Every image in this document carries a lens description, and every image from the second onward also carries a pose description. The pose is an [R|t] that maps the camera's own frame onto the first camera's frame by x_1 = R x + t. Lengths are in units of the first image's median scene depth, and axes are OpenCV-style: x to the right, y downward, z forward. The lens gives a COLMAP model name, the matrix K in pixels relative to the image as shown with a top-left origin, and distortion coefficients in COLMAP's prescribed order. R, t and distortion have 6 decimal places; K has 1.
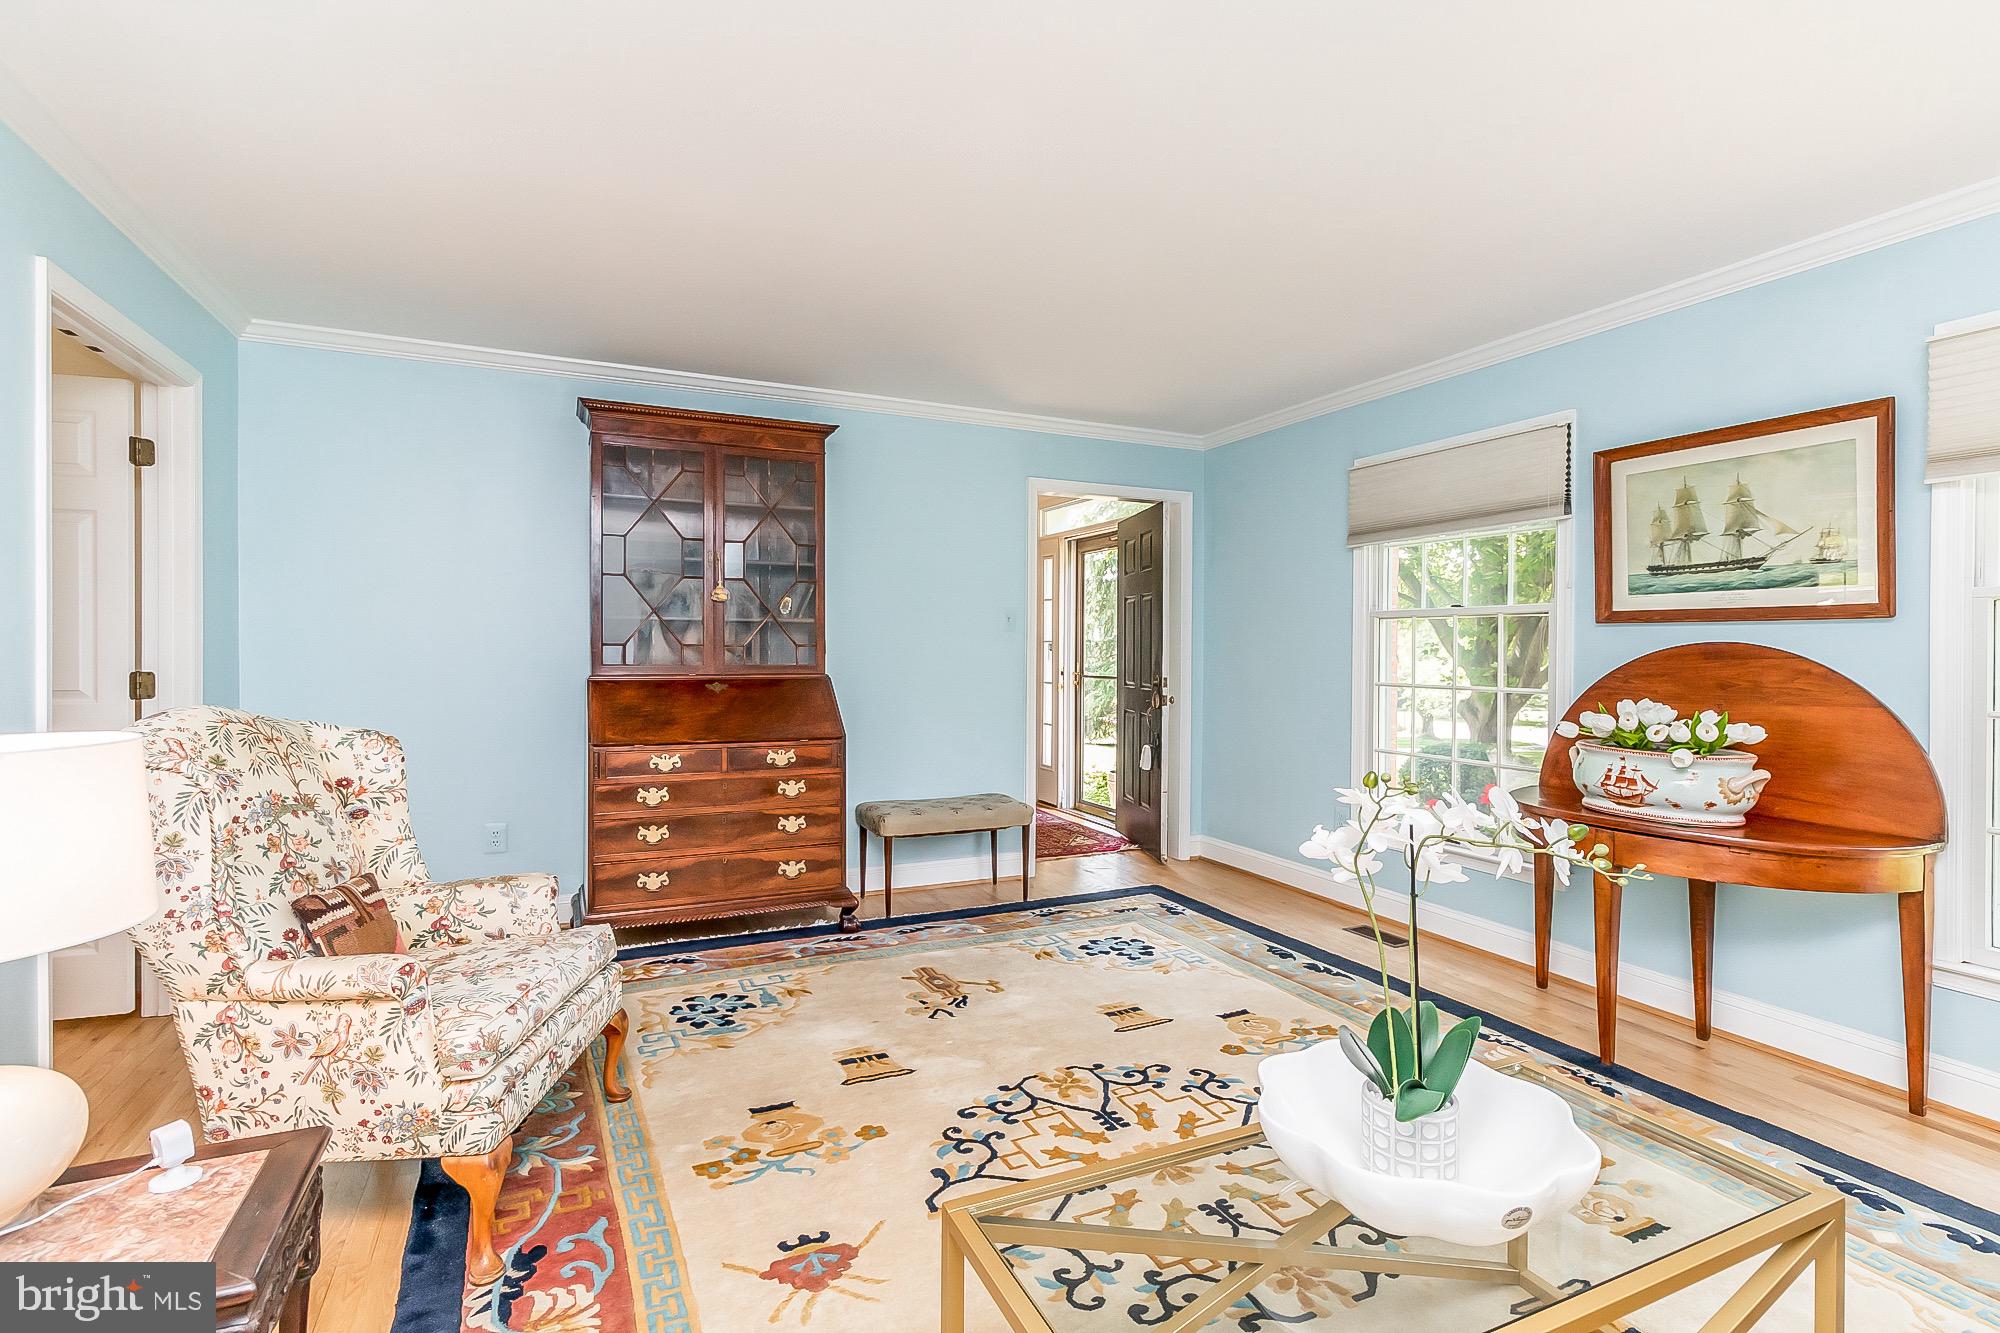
lens RADIAL K [[928.3, 0, 1001.1], [0, 928.3, 650.3], [0, 0, 1]] dist [-0.003719, 0.001733]
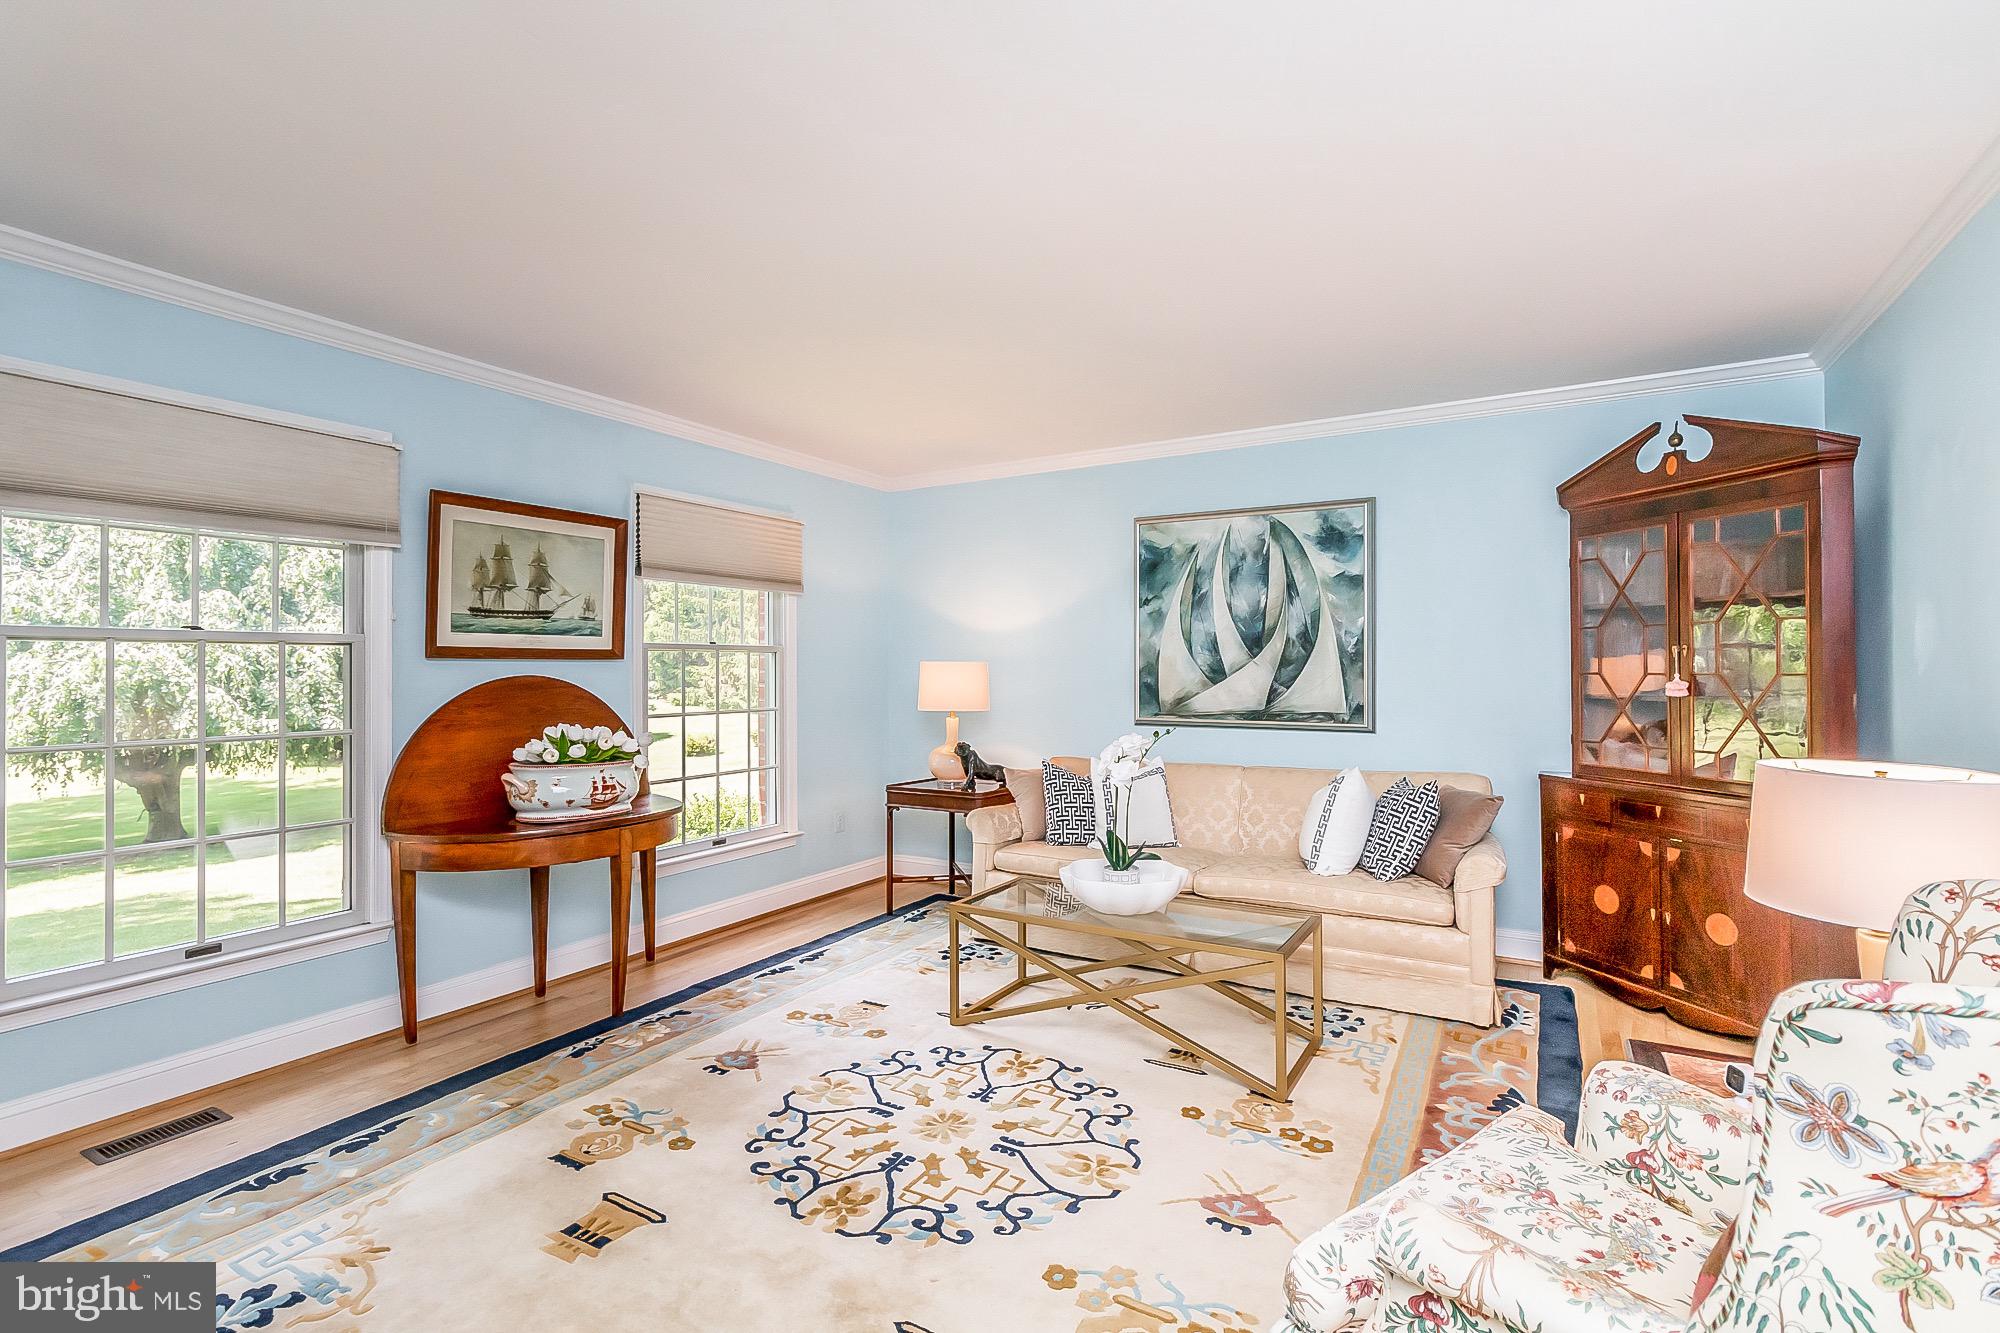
lens RADIAL K [[928.3, 0, 1025.4], [0, 928.3, 667.8], [0, 0, 1]] dist [-0.003719, 0.001733]
pose [[-0.573337, -0.008202, 0.819279, -0.703955], [0.001569, 0.999937, 0.011108, -0.036130], [-0.819318, 0.007654, -0.573288, 1.314405]]
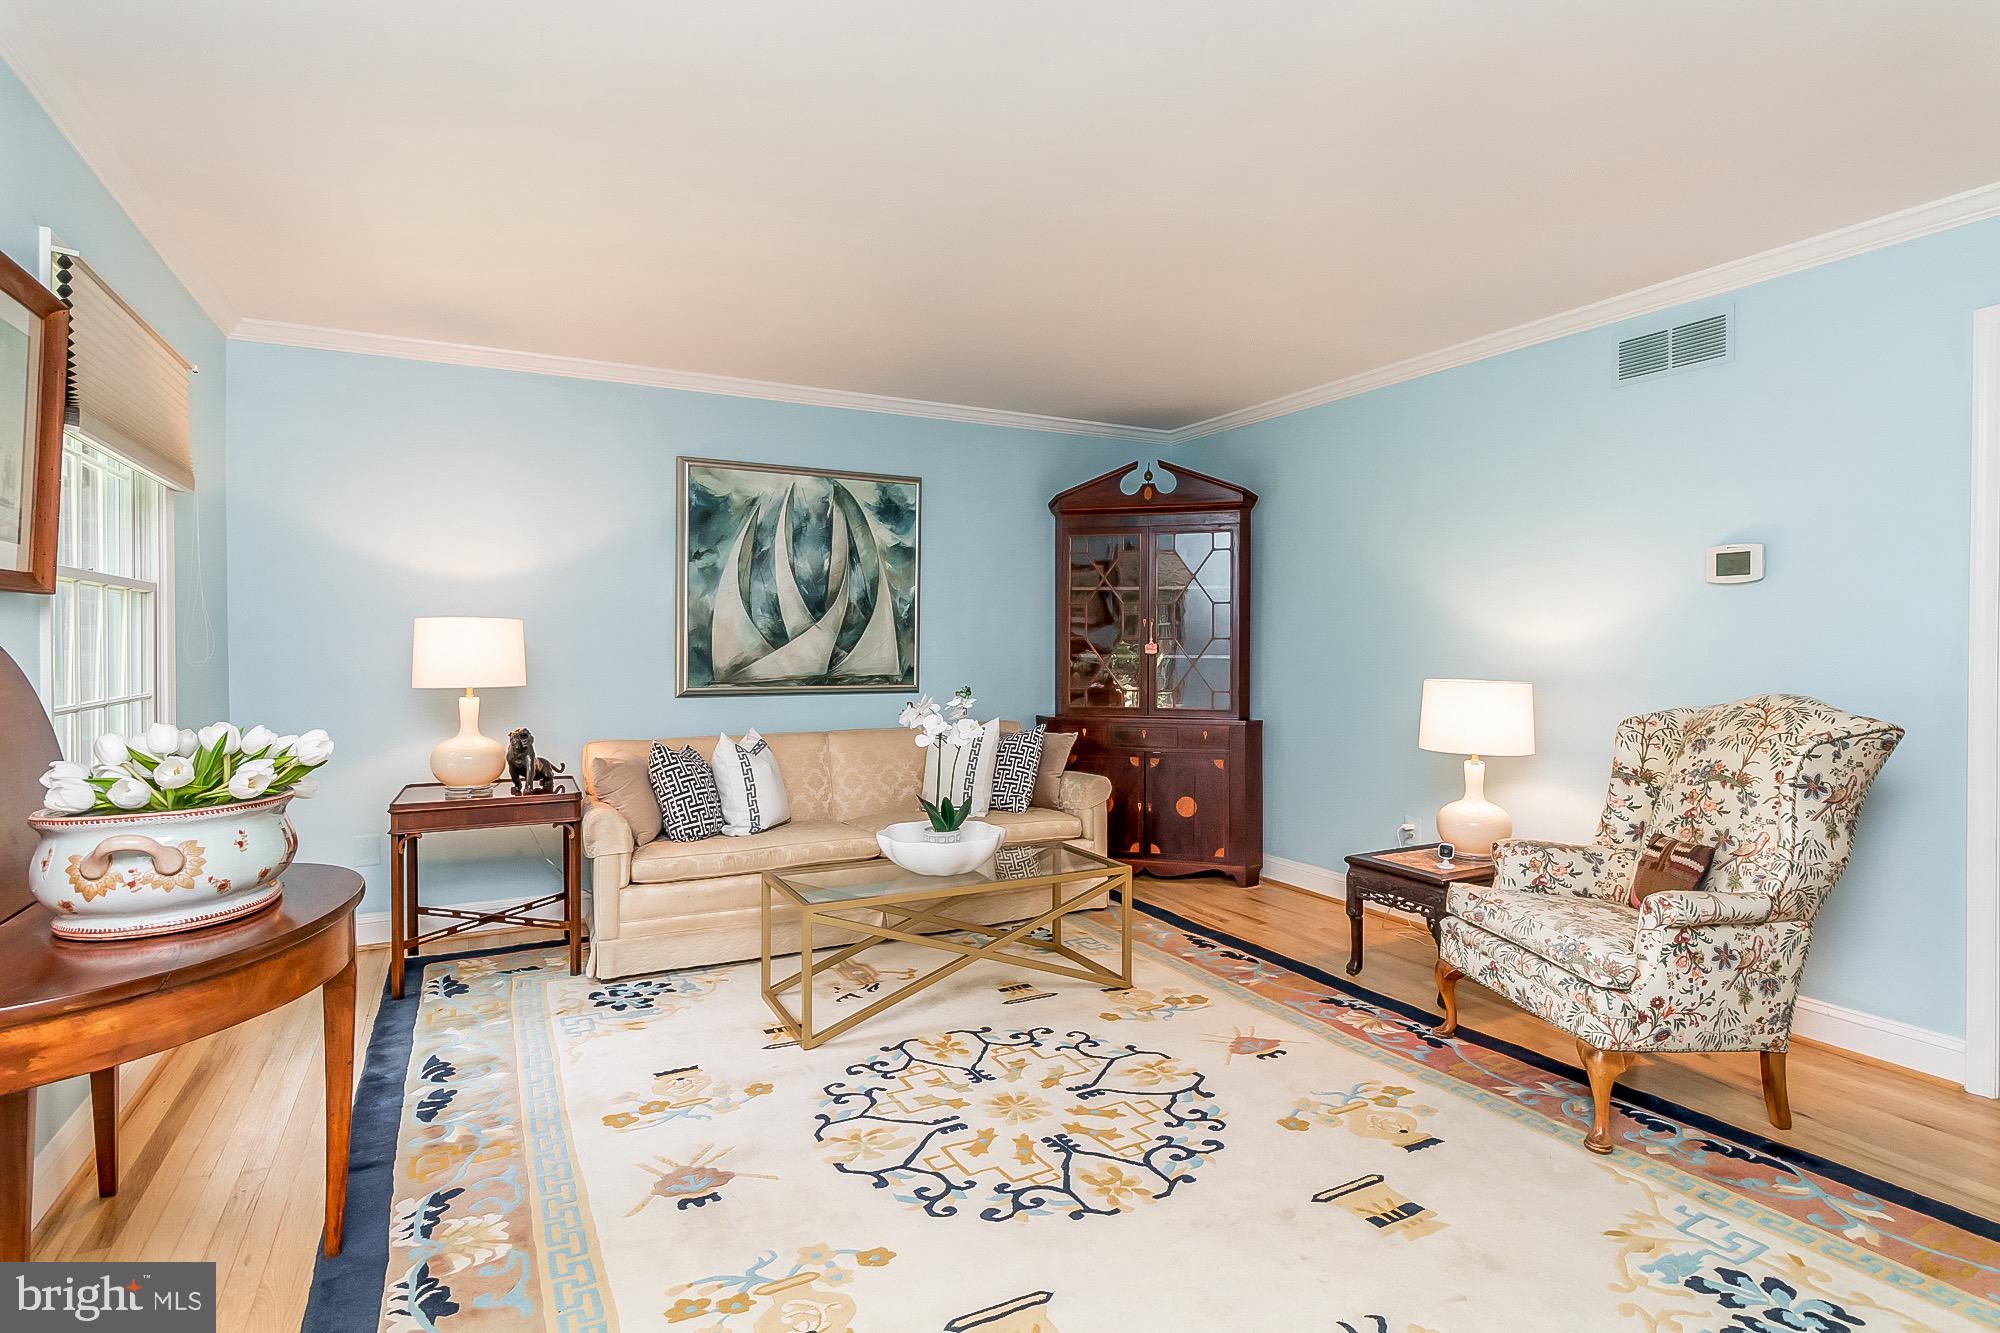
lens RADIAL K [[996.3, 0, 1002.8], [0, 996.3, 654.2], [0, 0, 1]] dist [-0.002602, -0.001140]
pose [[-0.998602, -0.011367, -0.051619, 0.213502], [-0.012294, 0.999768, 0.017676, -0.011991], [0.051406, 0.018286, -0.998510, 1.811625]]
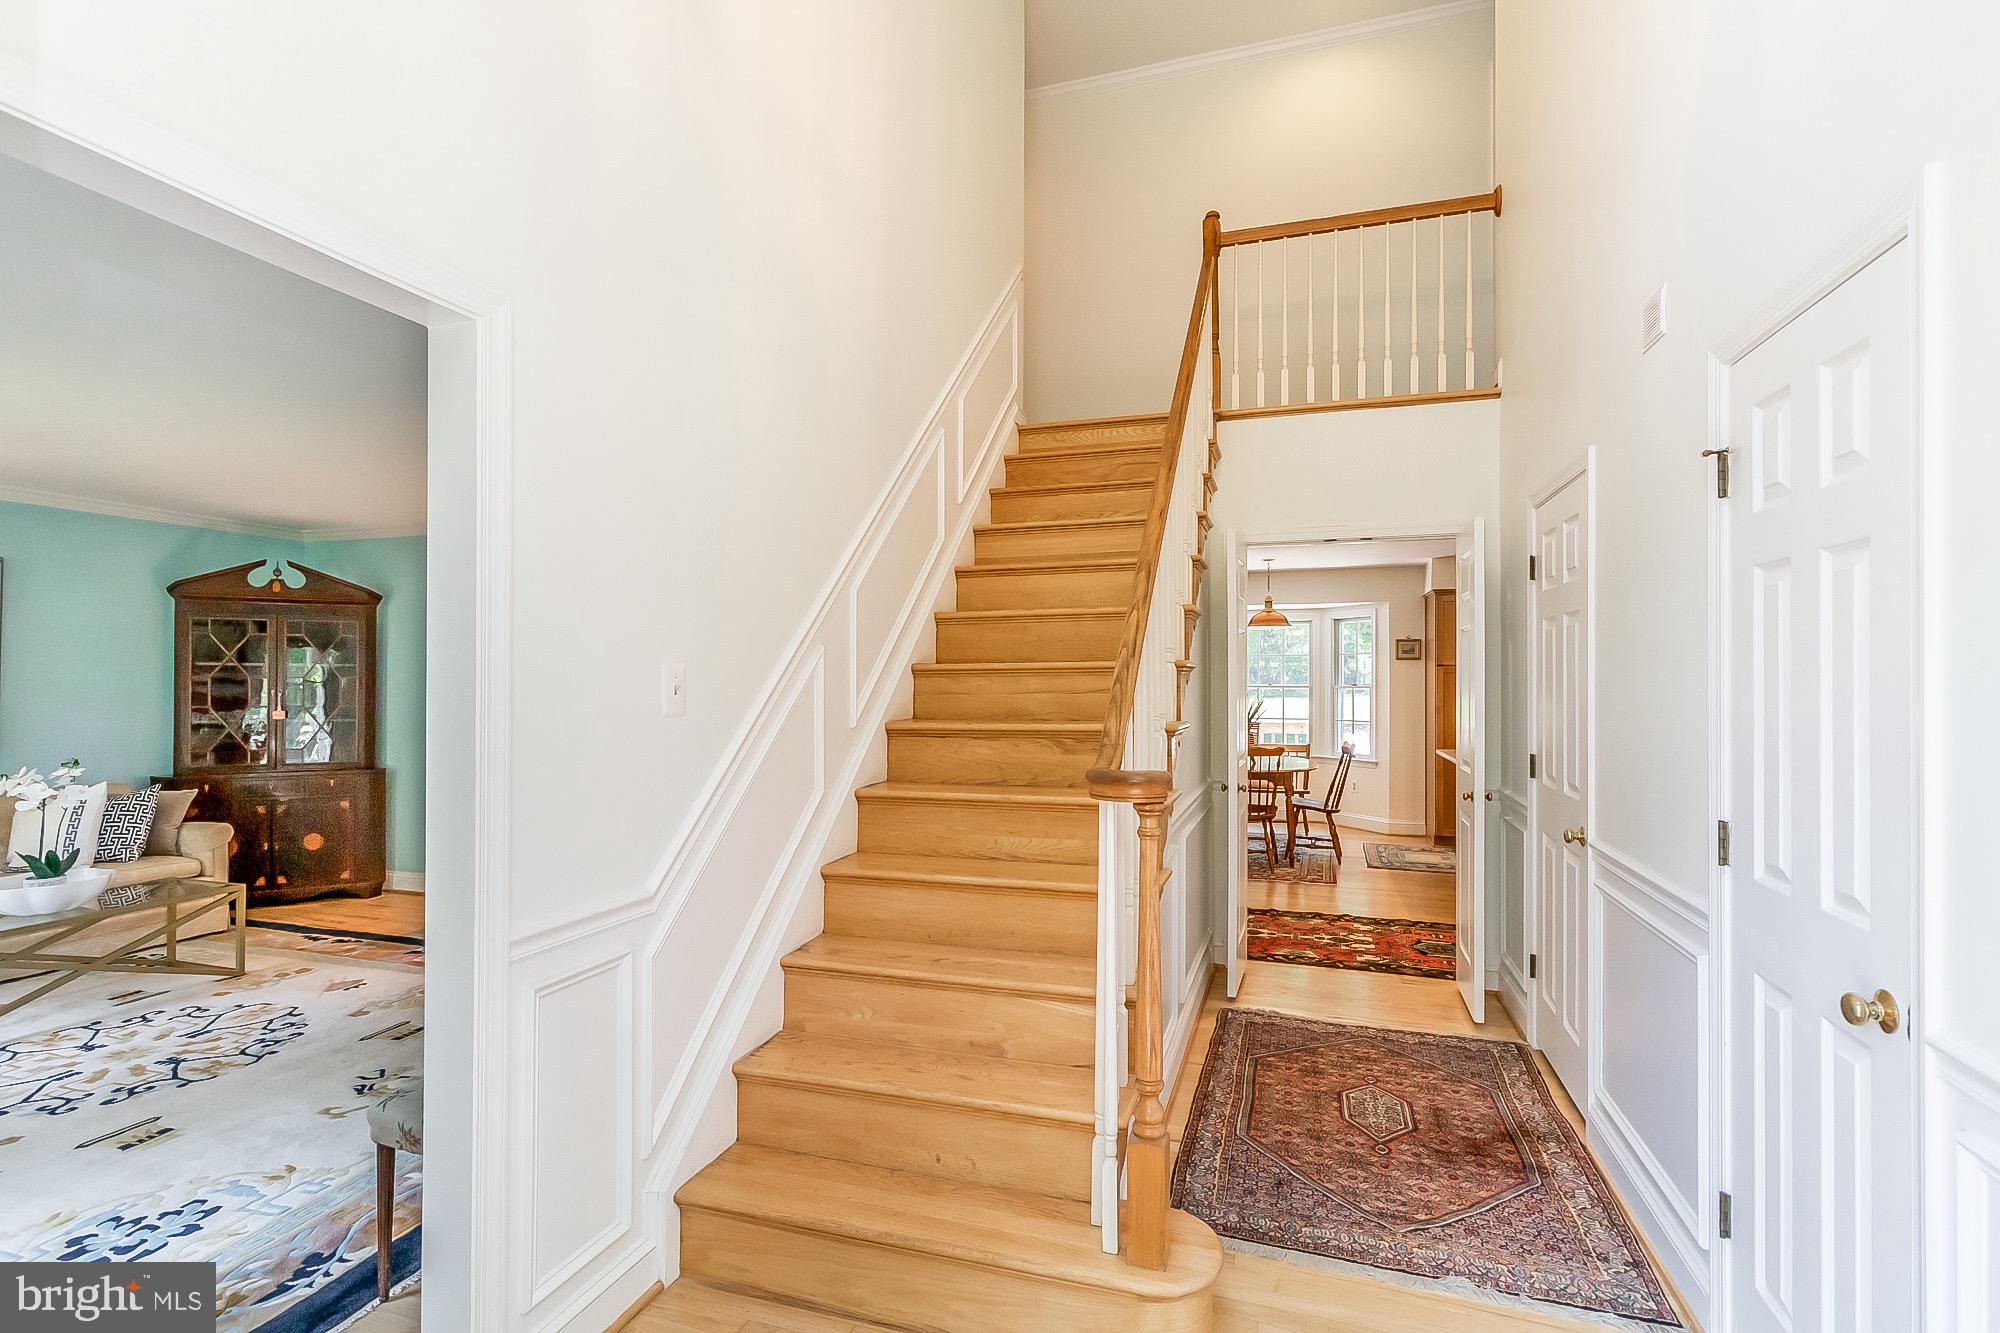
lens RADIAL K [[928.3, 0, 1005.0], [0, 928.3, 671.4], [0, 0, 1]] dist [-0.003719, 0.001733]
pose [[-0.674517, -0.019505, -0.738002, 0.287554], [-0.013847, 0.999809, -0.013768, -0.088692], [0.738130, 0.000932, -0.674658, 2.644664]]
